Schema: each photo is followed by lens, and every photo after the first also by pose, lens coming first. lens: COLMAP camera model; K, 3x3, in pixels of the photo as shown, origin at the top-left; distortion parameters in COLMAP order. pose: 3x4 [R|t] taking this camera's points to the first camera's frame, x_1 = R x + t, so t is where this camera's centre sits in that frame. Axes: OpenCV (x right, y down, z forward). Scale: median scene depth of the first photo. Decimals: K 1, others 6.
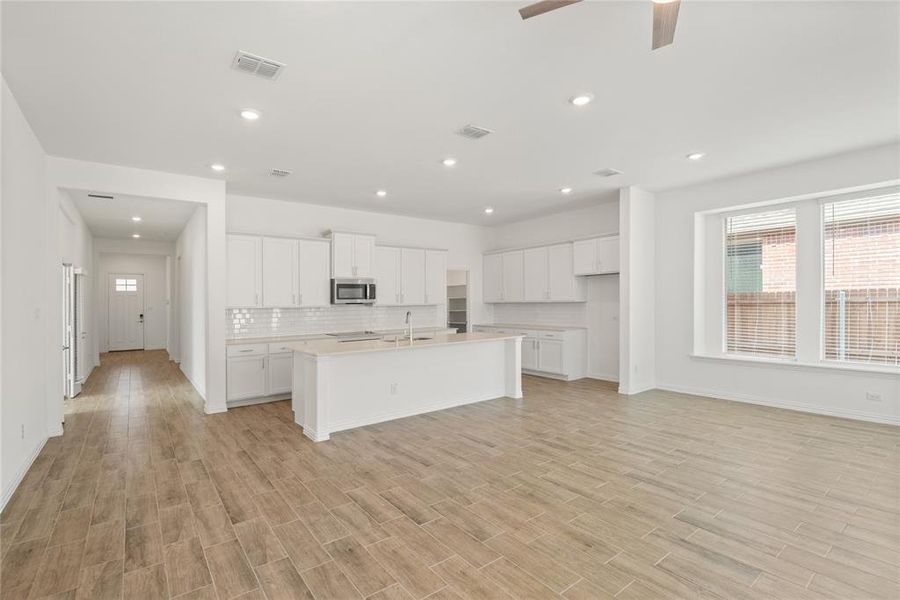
lens RADIAL K [[422.7, 0, 448.9], [0, 422.7, 302.0], [0, 0, 1]] dist [-0.009388, 0.001615]
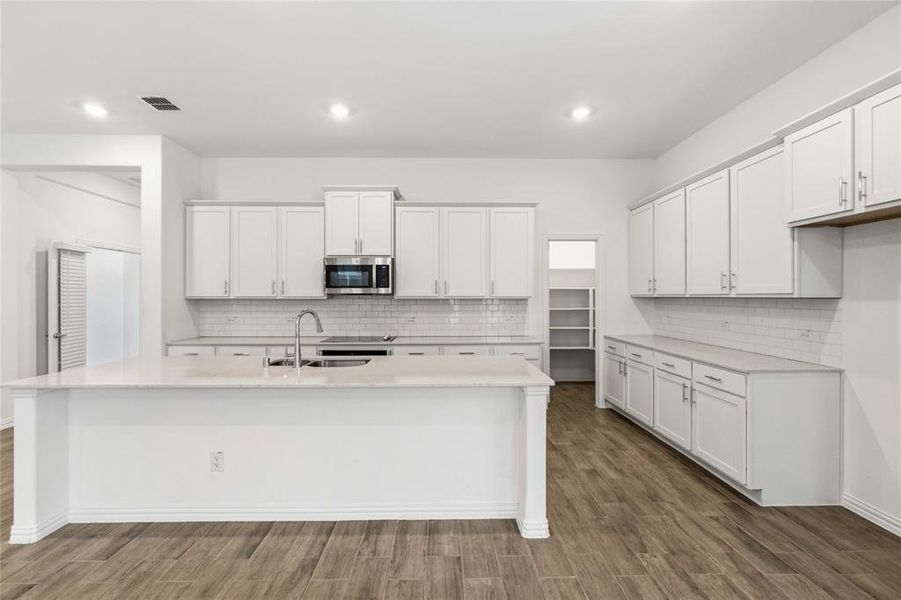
lens RADIAL K [[423.2, 0, 447.6], [0, 423.2, 293.6], [0, 0, 1]] dist [-0.009388, 0.001615]
pose [[0.804341, 0.009013, -0.594099, 0.394037], [-0.010287, 0.999946, 0.001243, -0.000164], [0.594078, 0.005112, 0.804391, 0.754898]]
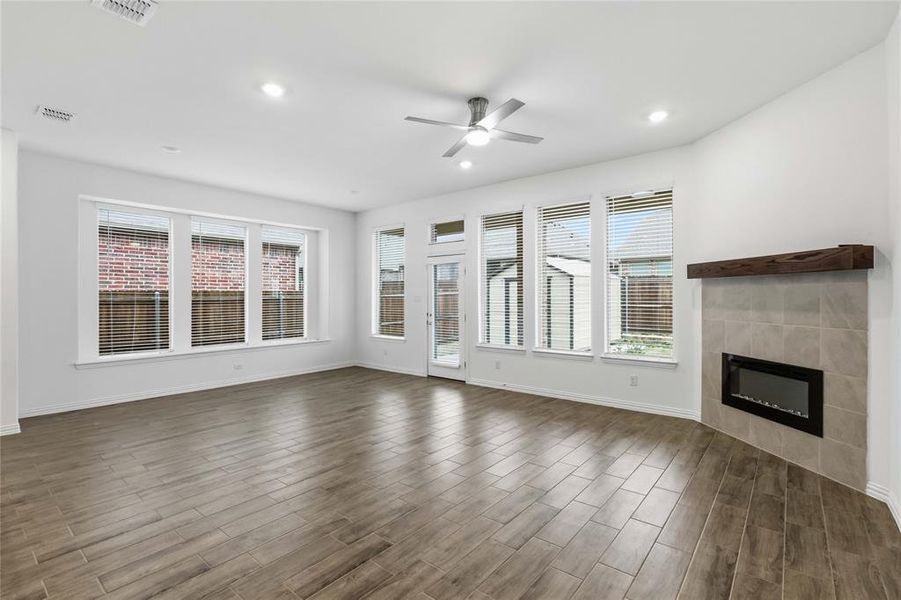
lens RADIAL K [[423.2, 0, 456.6], [0, 423.2, 298.9], [0, 0, 1]] dist [-0.009388, 0.001615]
pose [[-0.241468, 0.010306, 0.970354, -0.502879], [0.004528, 0.999945, -0.009494, 0.012545], [-0.970398, 0.002101, -0.241501, 0.566347]]
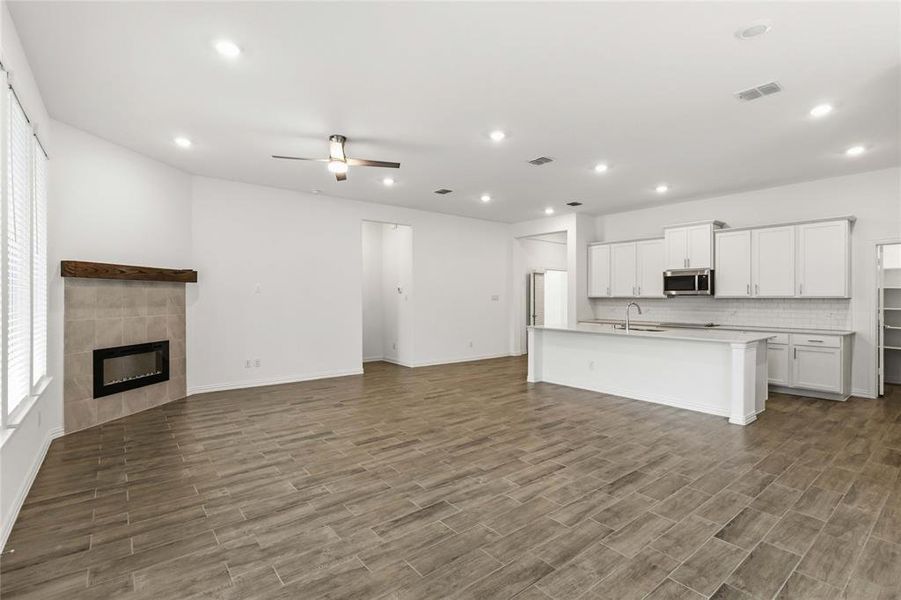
lens RADIAL K [[423.2, 0, 447.4], [0, 423.2, 299.4], [0, 0, 1]] dist [-0.009388, 0.001615]
pose [[0.010312, 0.020093, -0.999745, 1.072413], [0.000579, 0.999798, 0.020100, -0.008305], [0.999947, -0.000786, 0.010298, 0.574903]]
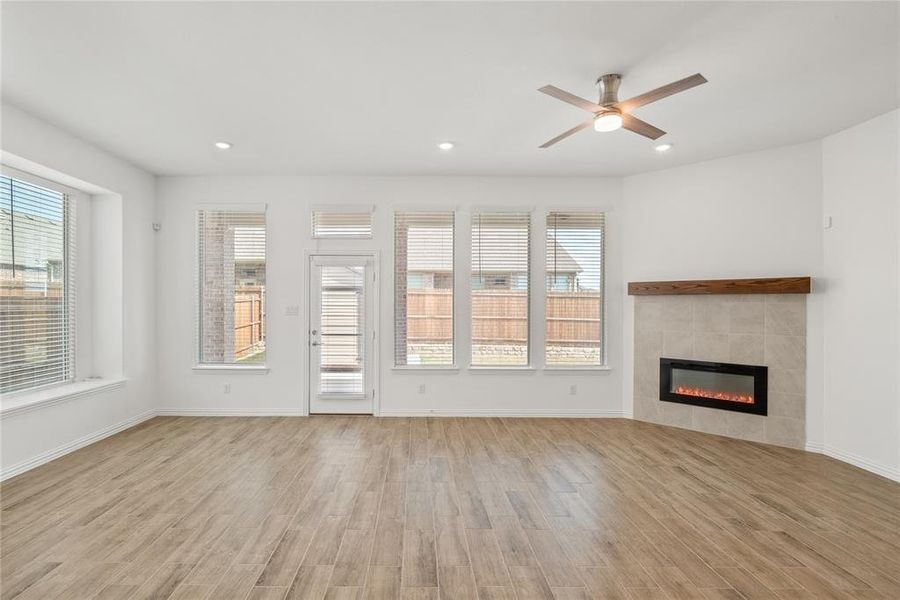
lens RADIAL K [[422.7, 0, 418.4], [0, 422.7, 316.9], [0, 0, 1]] dist [-0.009388, 0.001615]
pose [[-0.797444, -0.004343, 0.603378, 0.037457], [0.006257, 0.999861, 0.015466, -0.003124], [-0.603361, 0.016109, -0.797305, 0.999018]]
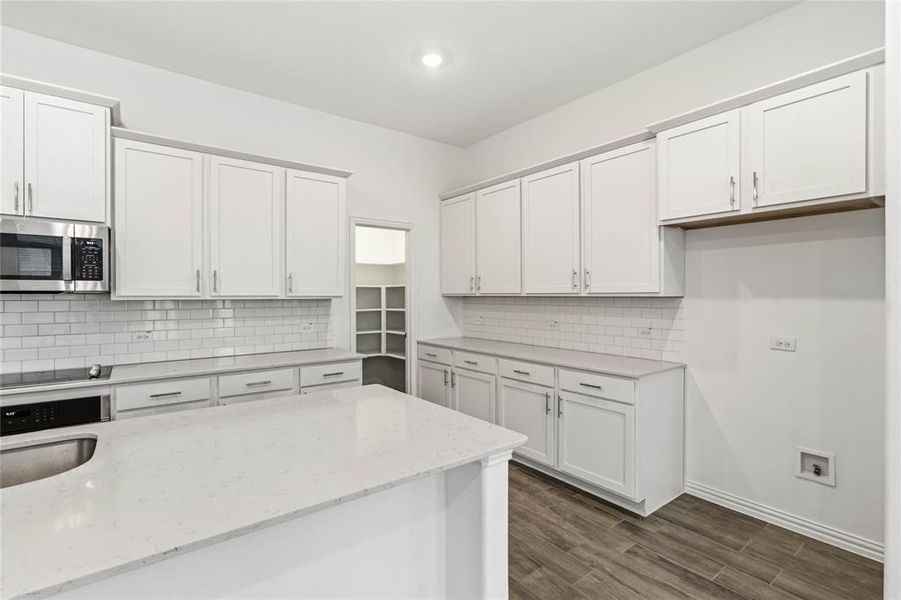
lens RADIAL K [[423.2, 0, 450.4], [0, 423.2, 293.2], [0, 0, 1]] dist [-0.009388, 0.001615]
pose [[0.999937, 0.011183, 0.000783, 0.166438], [-0.011179, 0.999926, -0.004724, 0.002243], [-0.000836, 0.004715, 0.999989, 0.911774]]
